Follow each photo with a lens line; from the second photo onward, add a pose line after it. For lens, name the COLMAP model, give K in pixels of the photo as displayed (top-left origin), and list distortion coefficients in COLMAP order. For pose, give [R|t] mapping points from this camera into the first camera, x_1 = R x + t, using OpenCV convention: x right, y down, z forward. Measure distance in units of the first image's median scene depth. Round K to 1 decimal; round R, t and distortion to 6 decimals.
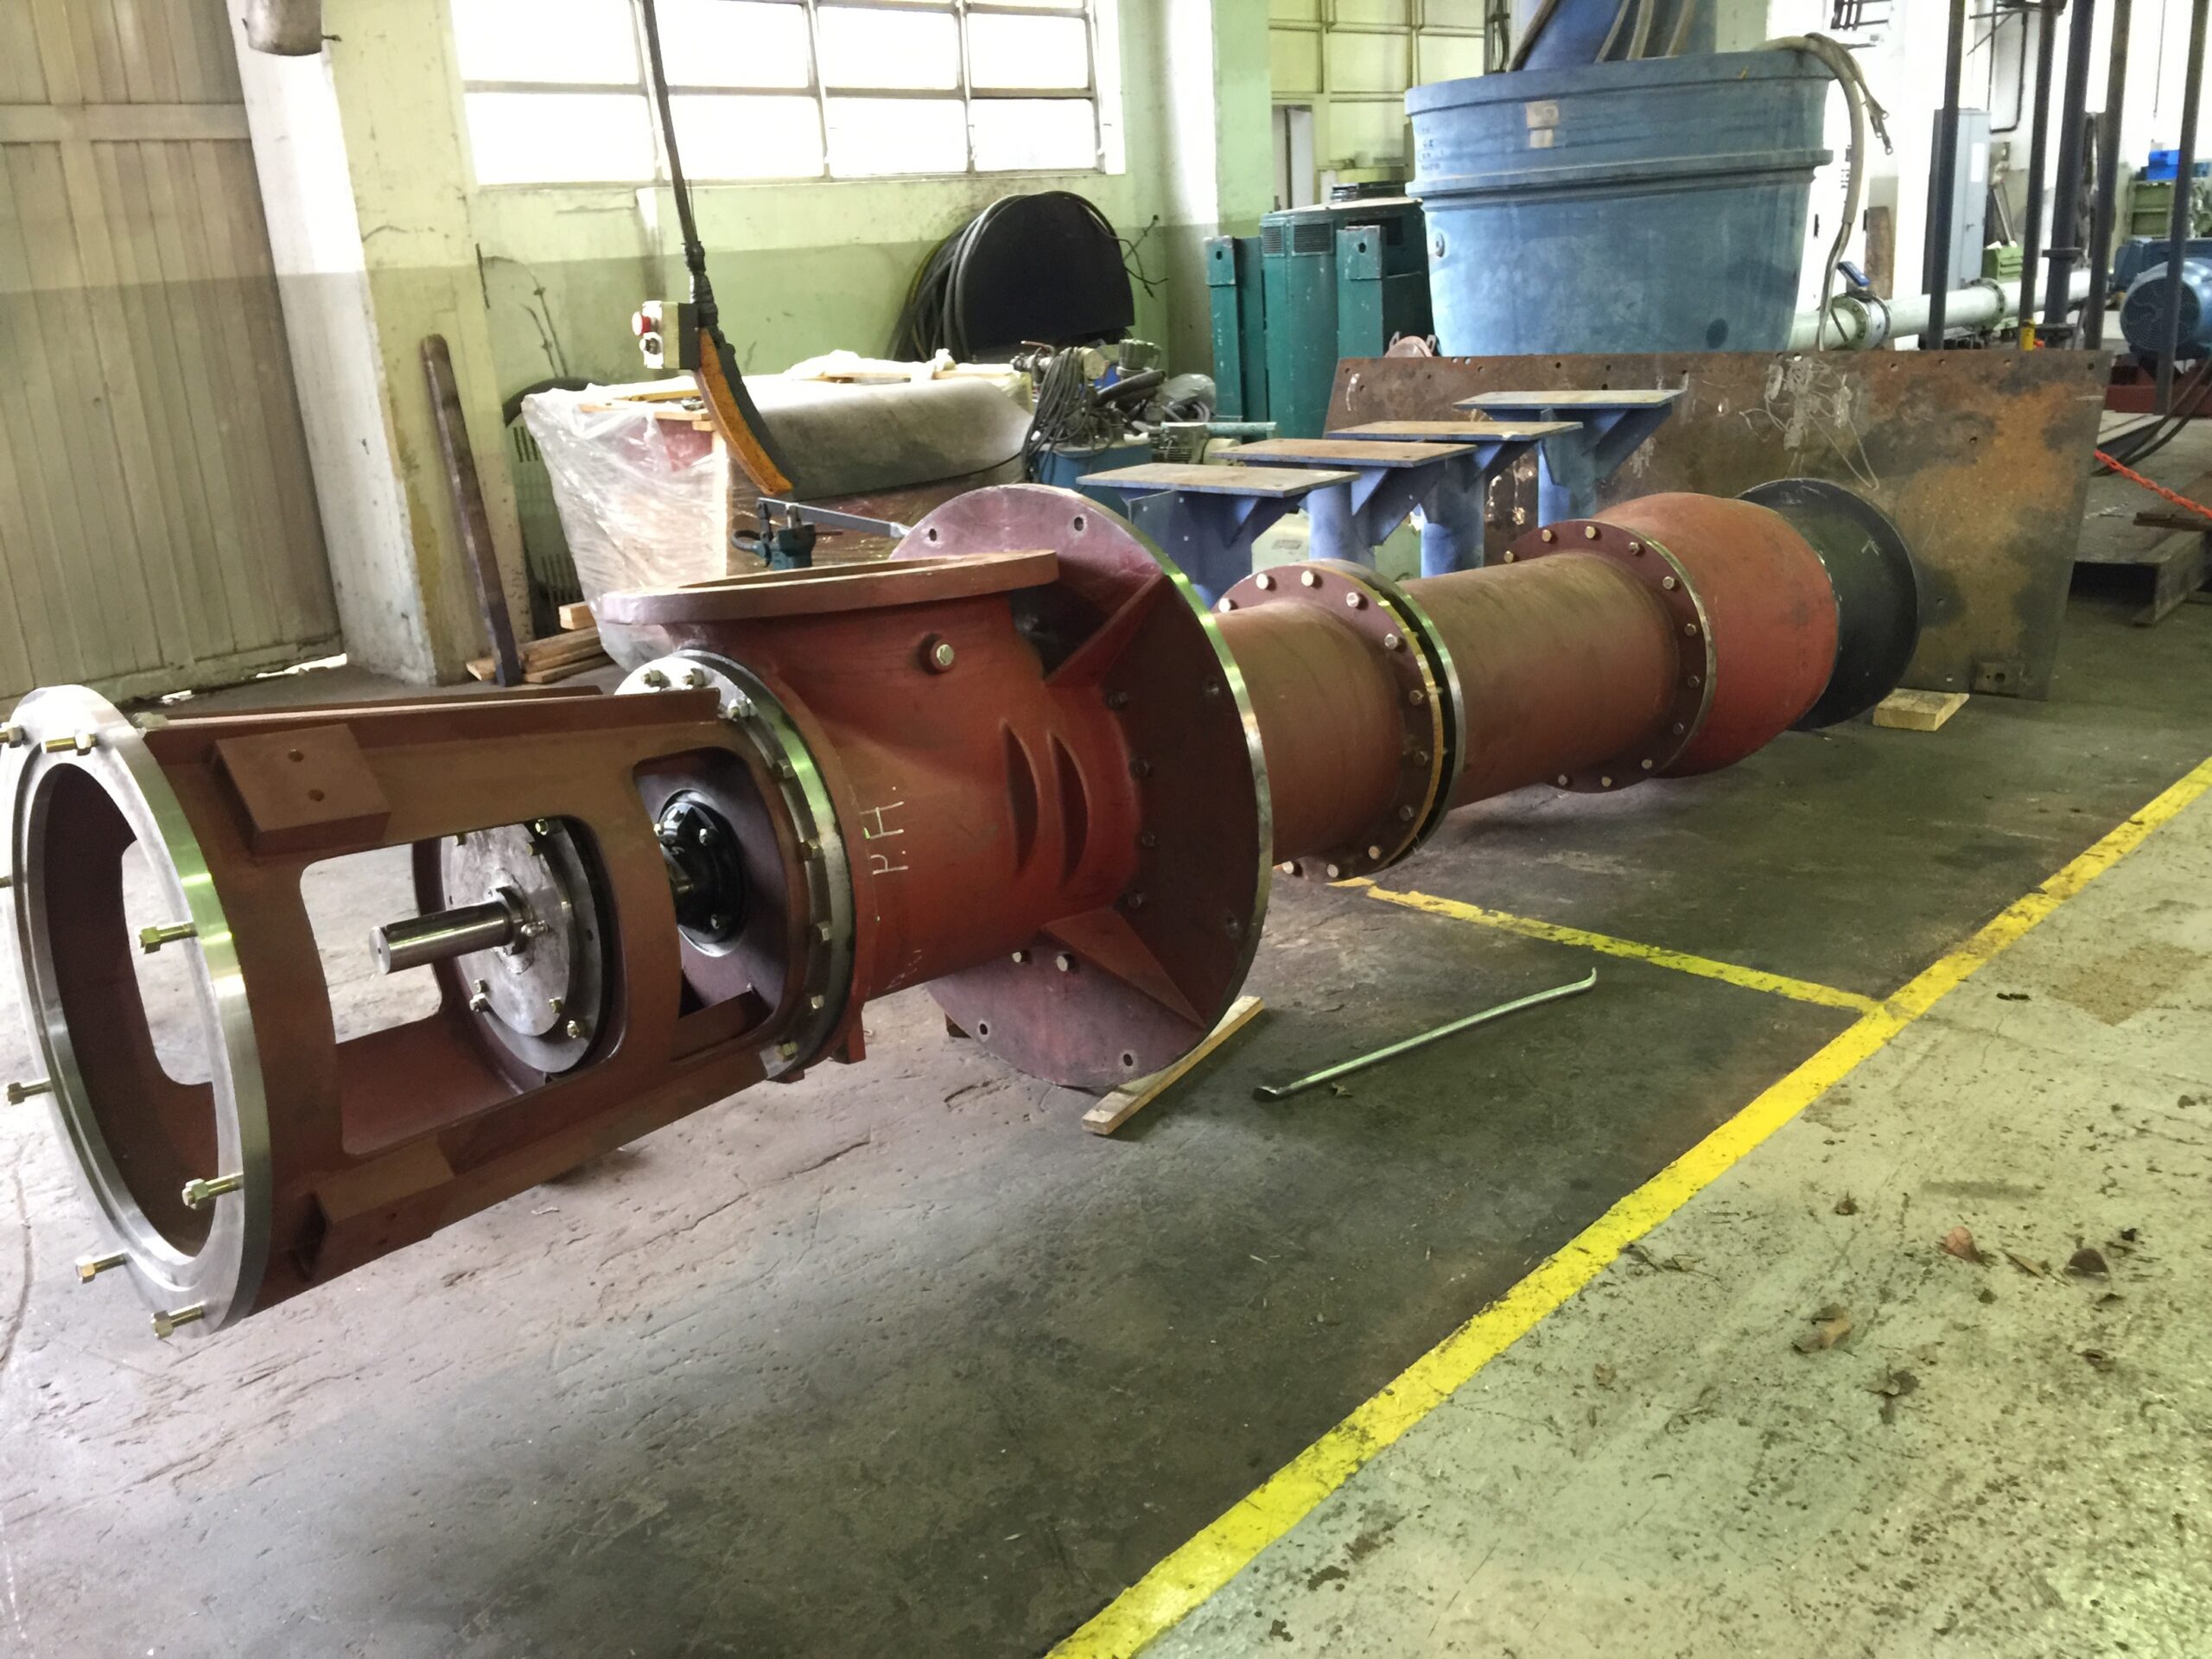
lens RADIAL K [[1868.3, 0, 1111.4], [0, 1868.3, 819.3], [0, 0, 1]] dist [0.050960, -0.017469]
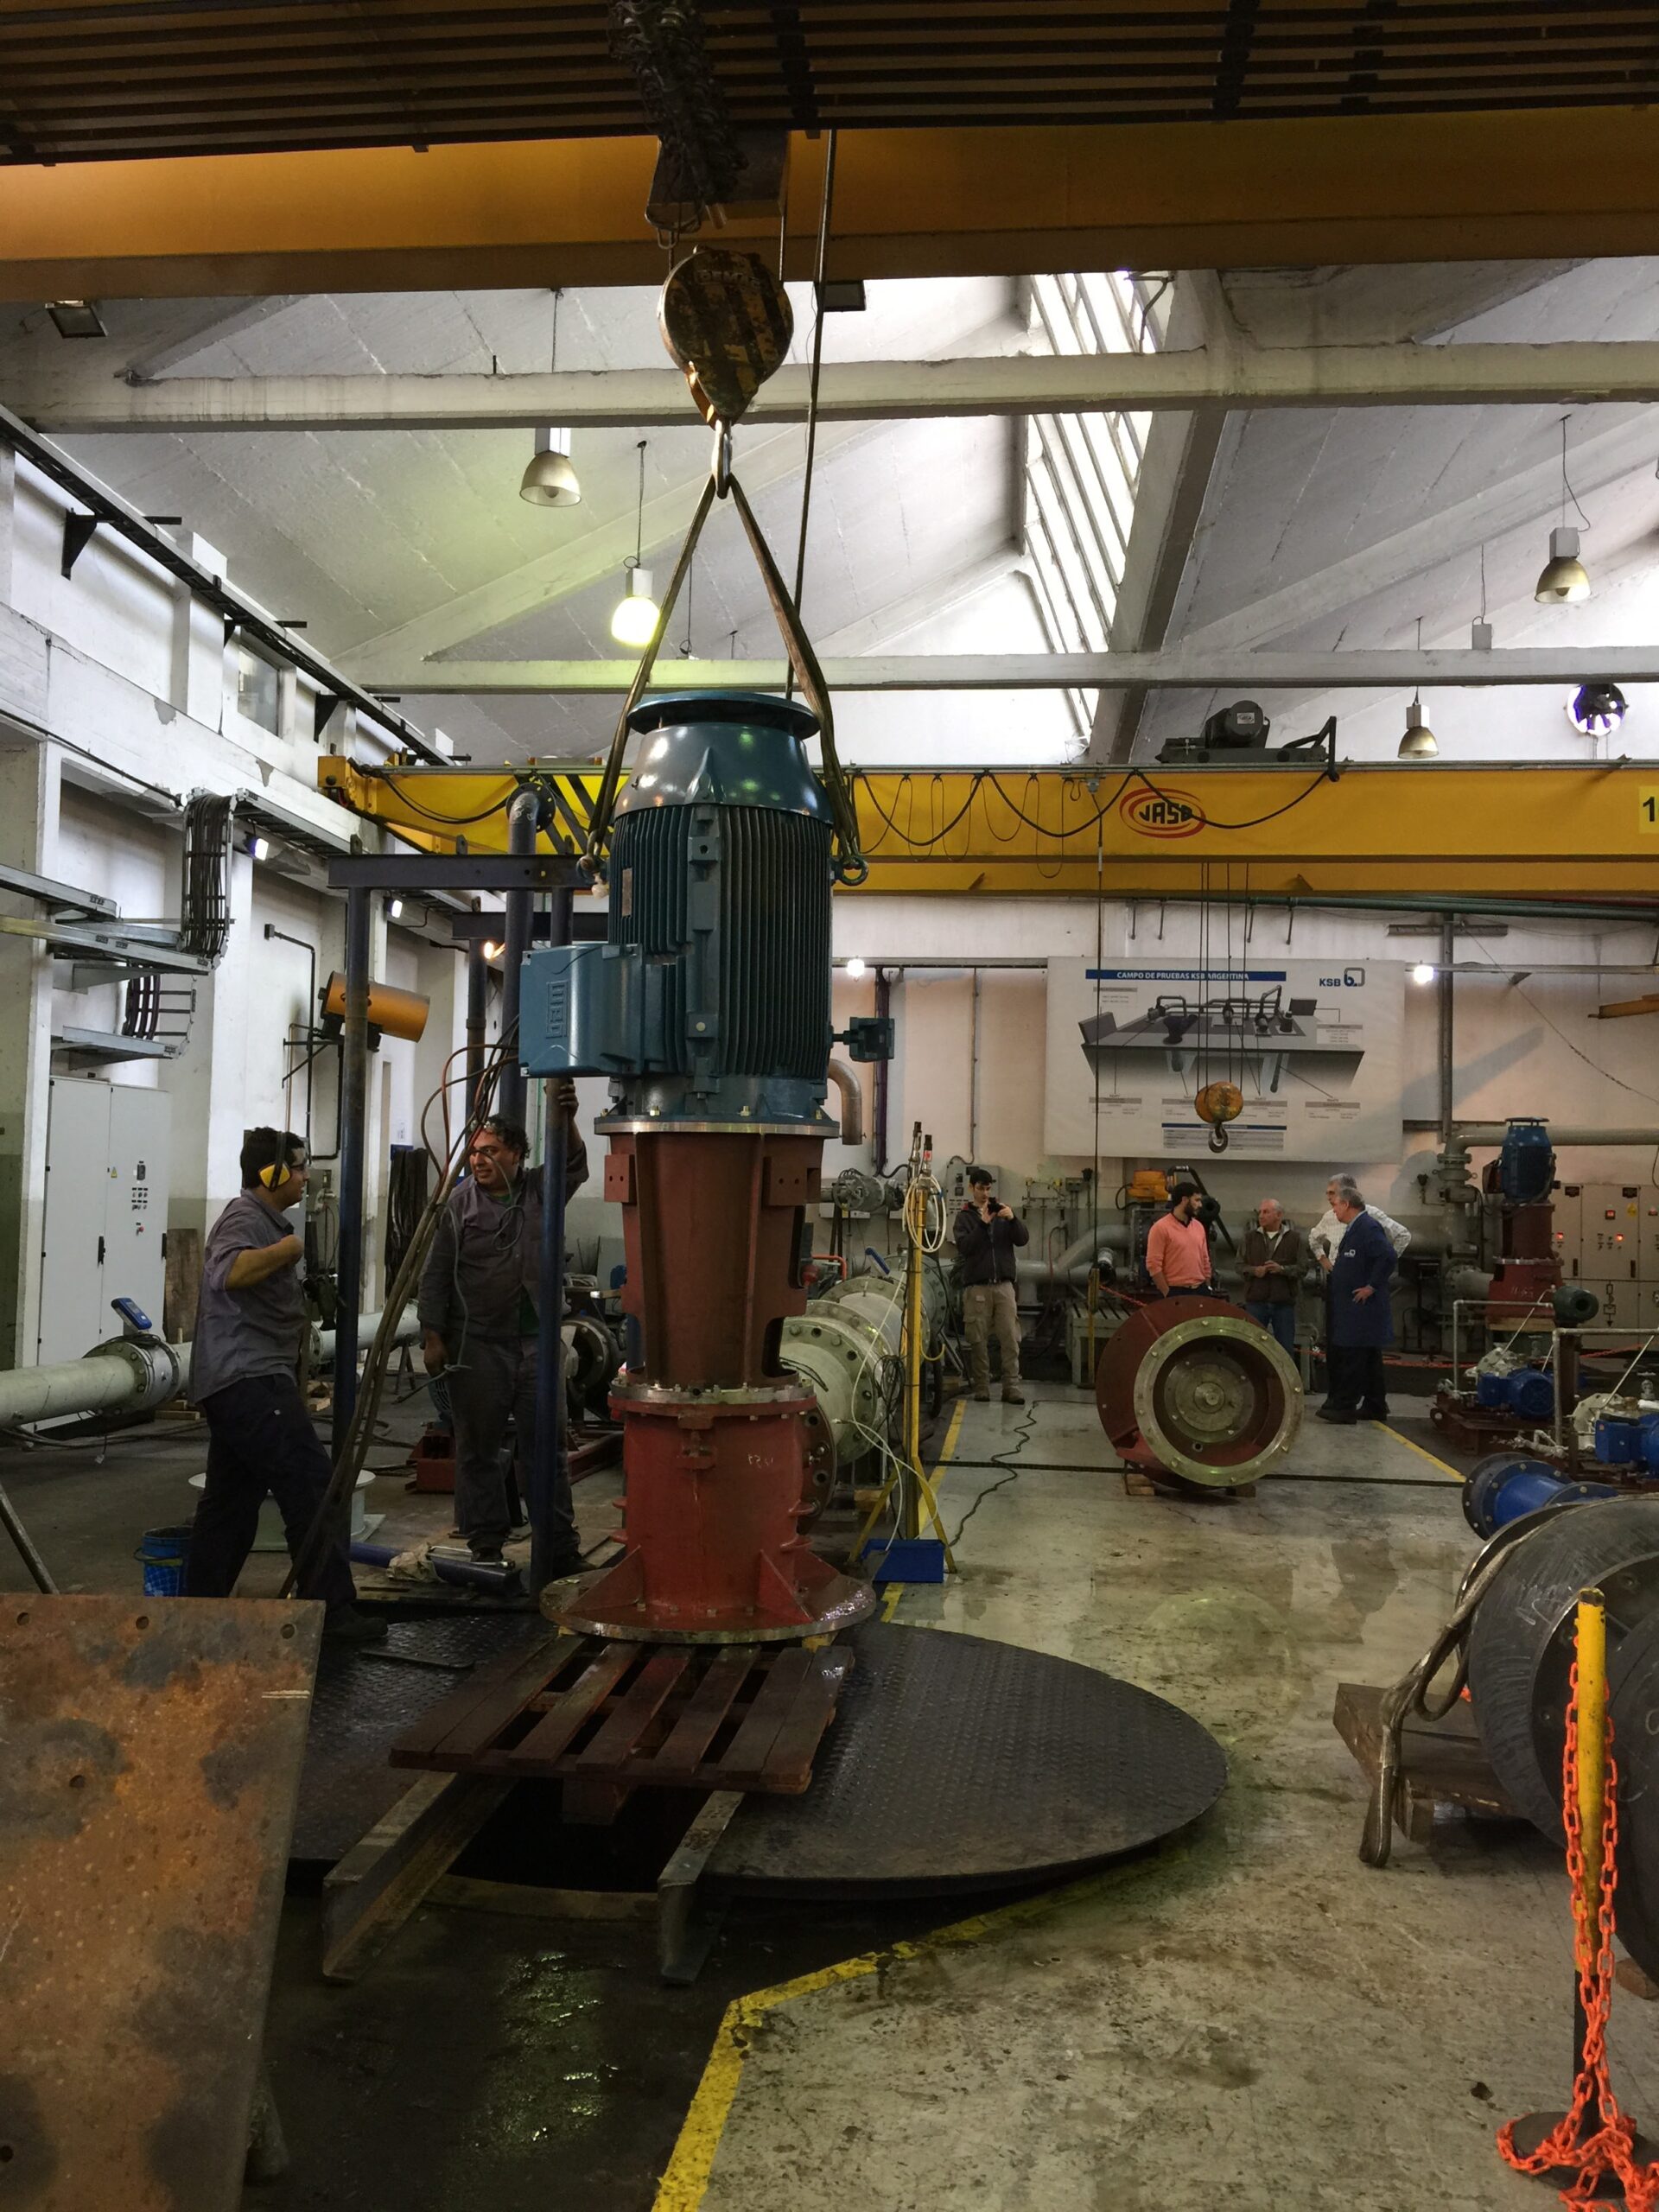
lens RADIAL K [[1868.3, 0, 835.1], [0, 1868.3, 1105.3], [0, 0, 1]] dist [0.050960, -0.017469]
pose [[0.785471, 0.102992, 0.610269, 0.256931], [0.119943, 0.942030, -0.313359, -0.168055], [-0.607165, 0.319332, 0.727584, 0.402657]]
